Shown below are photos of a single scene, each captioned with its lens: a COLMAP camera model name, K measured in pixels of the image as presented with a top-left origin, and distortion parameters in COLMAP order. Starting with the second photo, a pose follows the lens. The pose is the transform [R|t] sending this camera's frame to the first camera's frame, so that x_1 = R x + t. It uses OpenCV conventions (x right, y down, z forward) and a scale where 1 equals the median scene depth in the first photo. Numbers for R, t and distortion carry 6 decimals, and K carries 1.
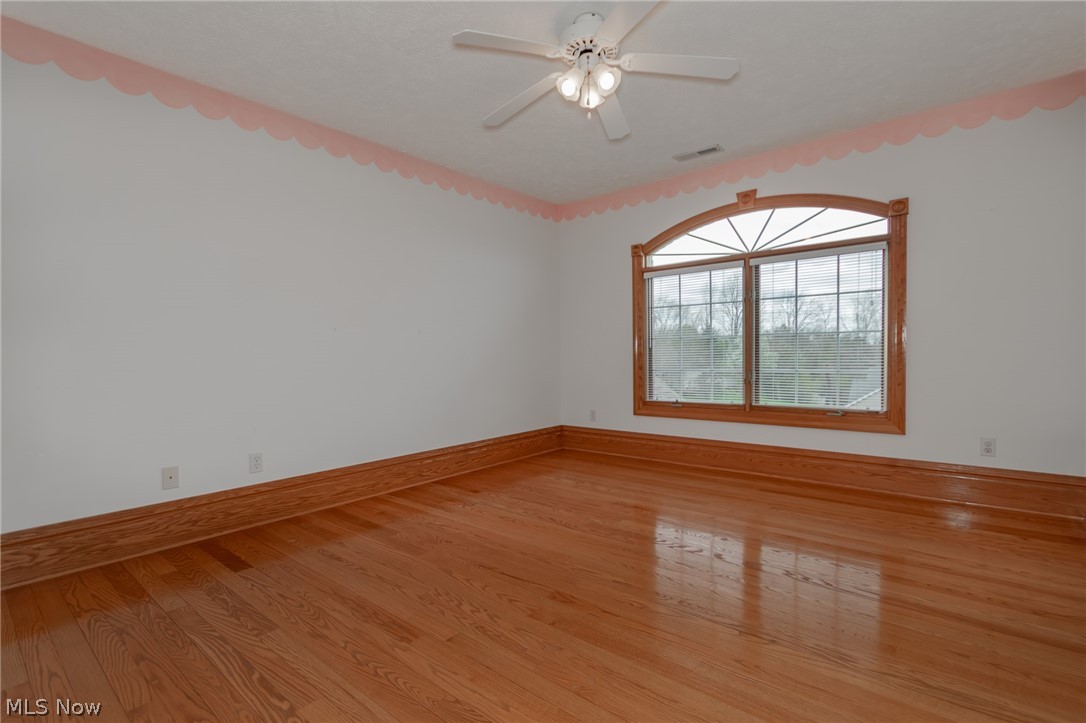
lens RADIAL K [[509.1, 0, 536.9], [0, 509.1, 363.1], [0, 0, 1]] dist [0.002664, -0.004116]
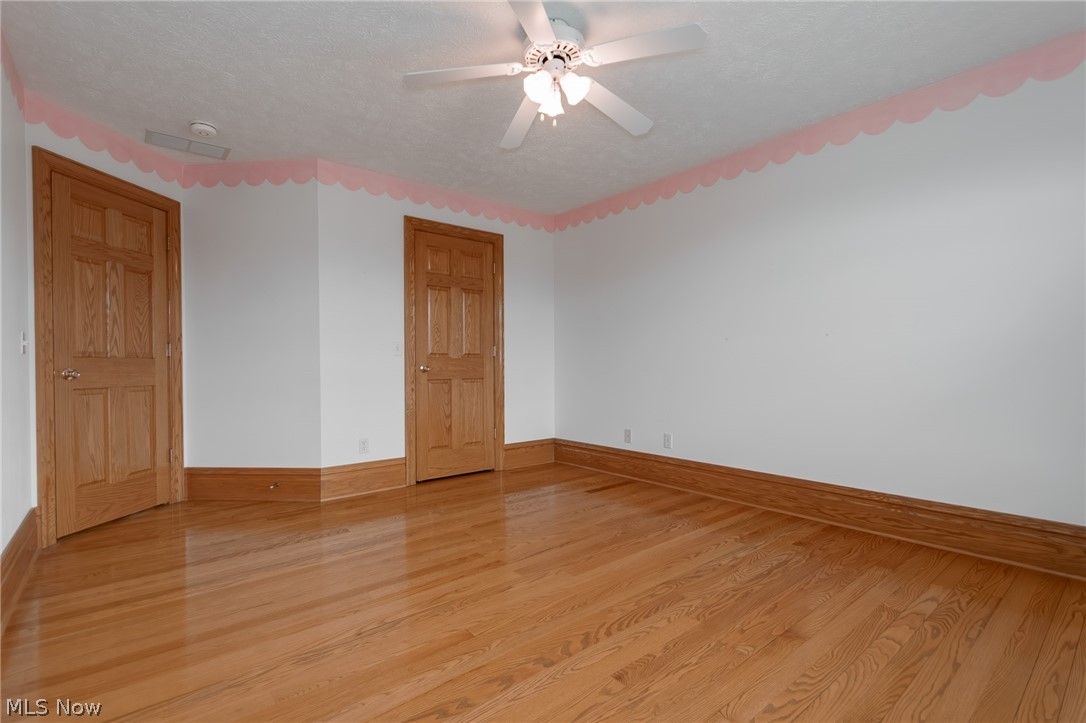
lens RADIAL K [[509.1, 0, 540.9], [0, 509.1, 365.7], [0, 0, 1]] dist [0.002664, -0.004116]
pose [[-0.171696, 0.024728, -0.984840, 0.792288], [-0.014630, 0.999511, 0.027647, -0.034419], [0.985041, 0.019155, -0.171250, 0.848560]]
